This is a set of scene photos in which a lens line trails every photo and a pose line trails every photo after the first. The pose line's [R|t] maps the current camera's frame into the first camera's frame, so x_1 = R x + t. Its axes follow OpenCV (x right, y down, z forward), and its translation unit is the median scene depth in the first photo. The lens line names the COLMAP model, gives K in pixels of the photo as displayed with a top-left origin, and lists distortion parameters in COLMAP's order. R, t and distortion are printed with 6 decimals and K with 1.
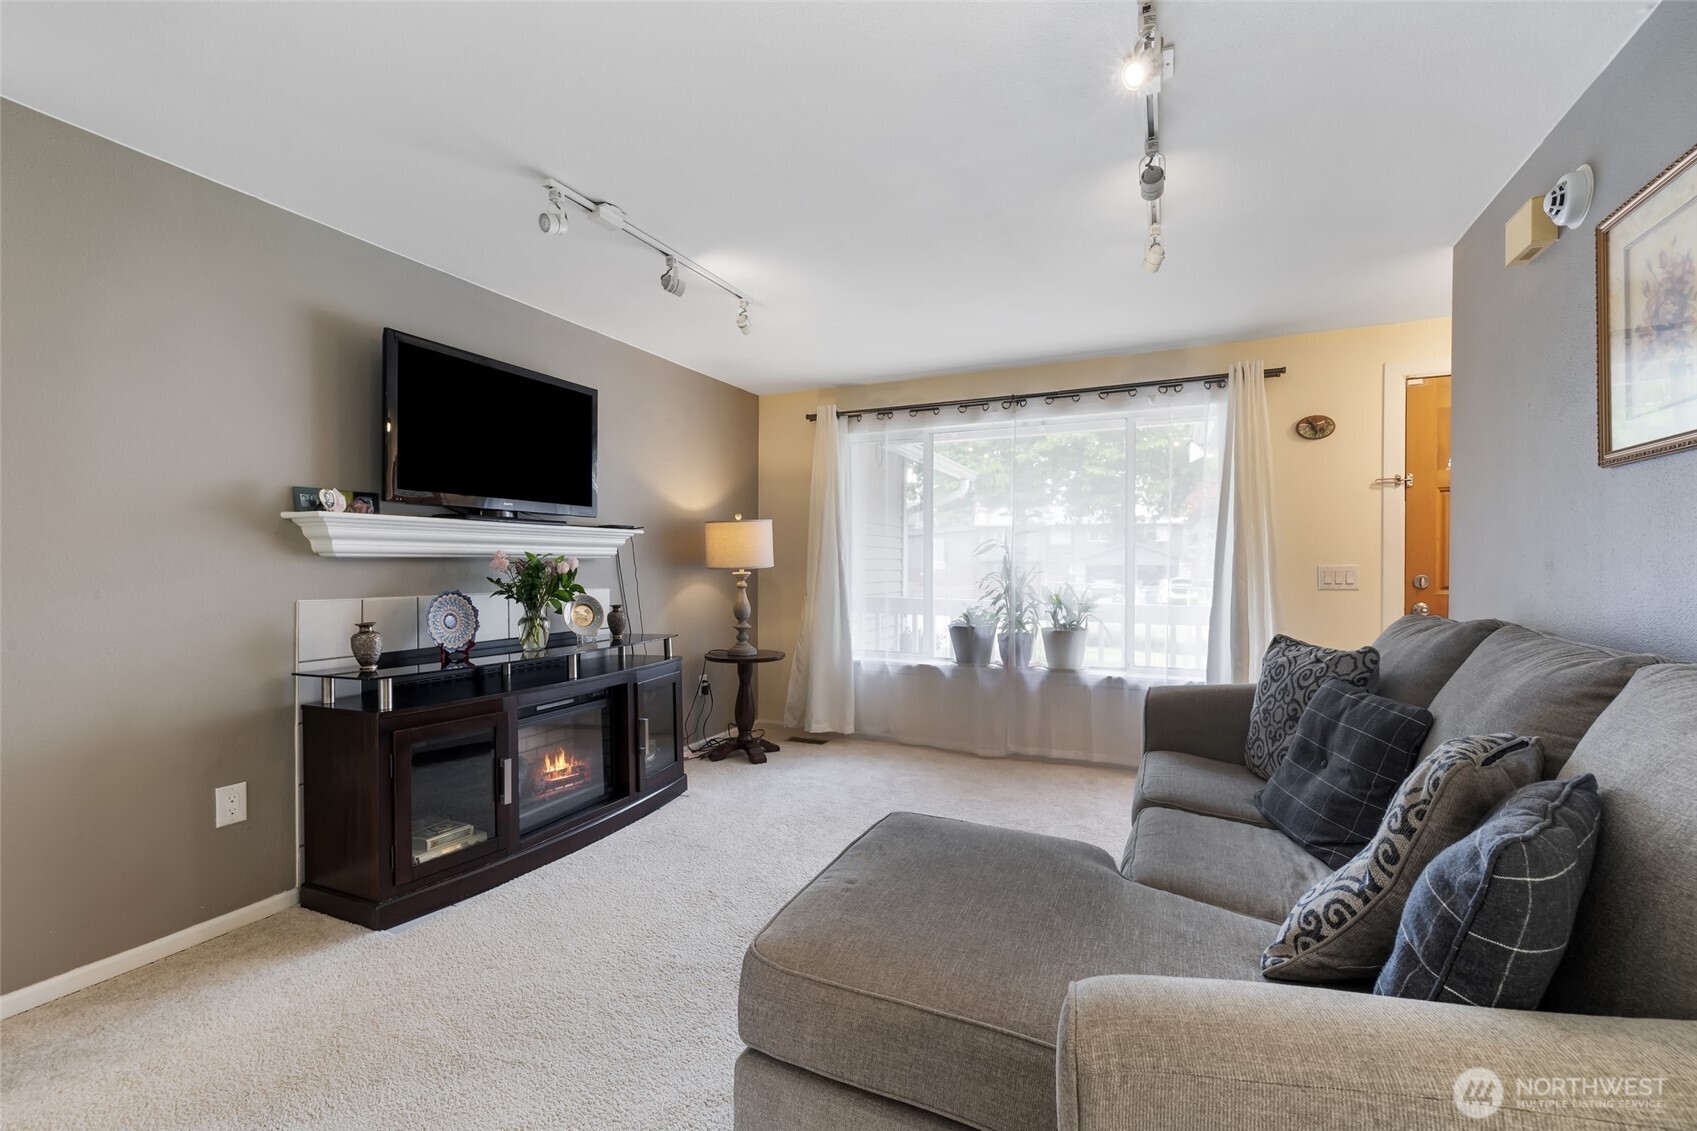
lens RADIAL K [[712.6, 0, 852.4], [0, 712.6, 562.4], [0, 0, 1]] dist [-0.001410, -0.000199]
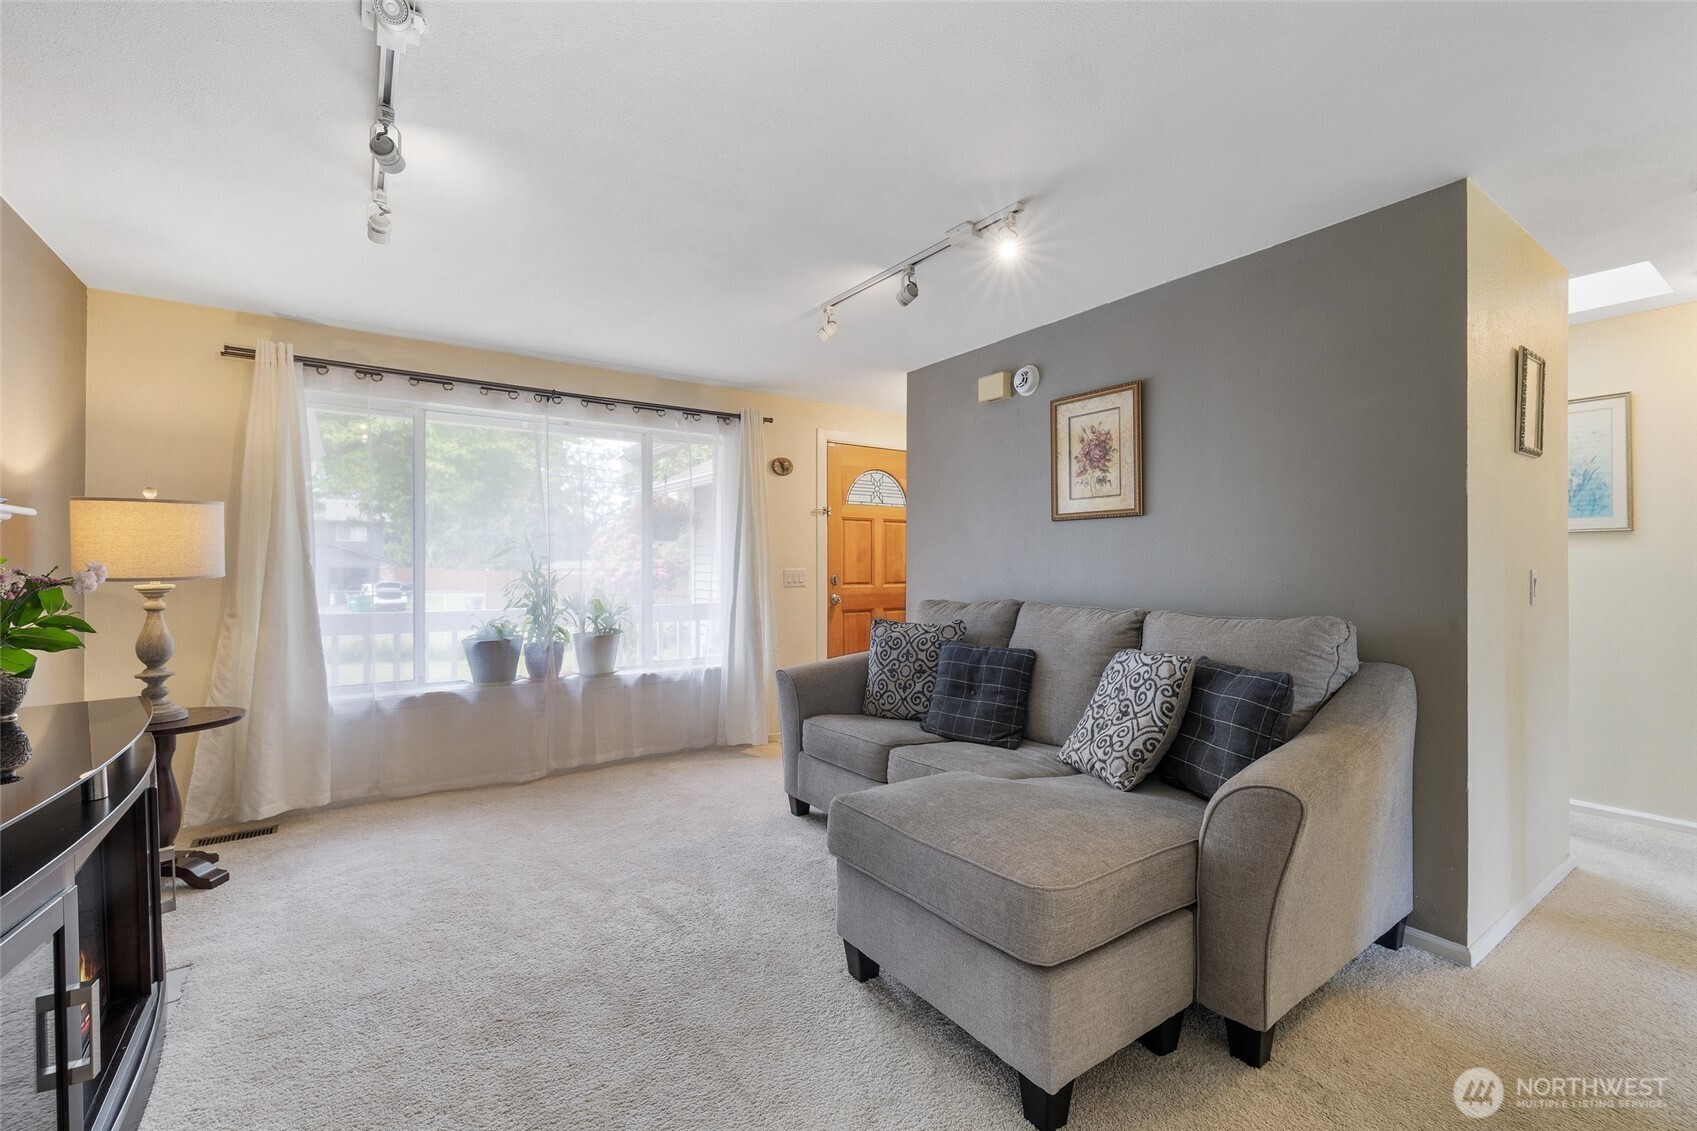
lens RADIAL K [[707.9, 0, 844.7], [0, 707.9, 556.3], [0, 0, 1]] dist [-0.008949, -0.000188]
pose [[0.501934, 0.010550, 0.864841, -0.394917], [-0.000030, 0.999926, -0.012180, -0.003286], [-0.864906, 0.006088, 0.501897, 0.200165]]
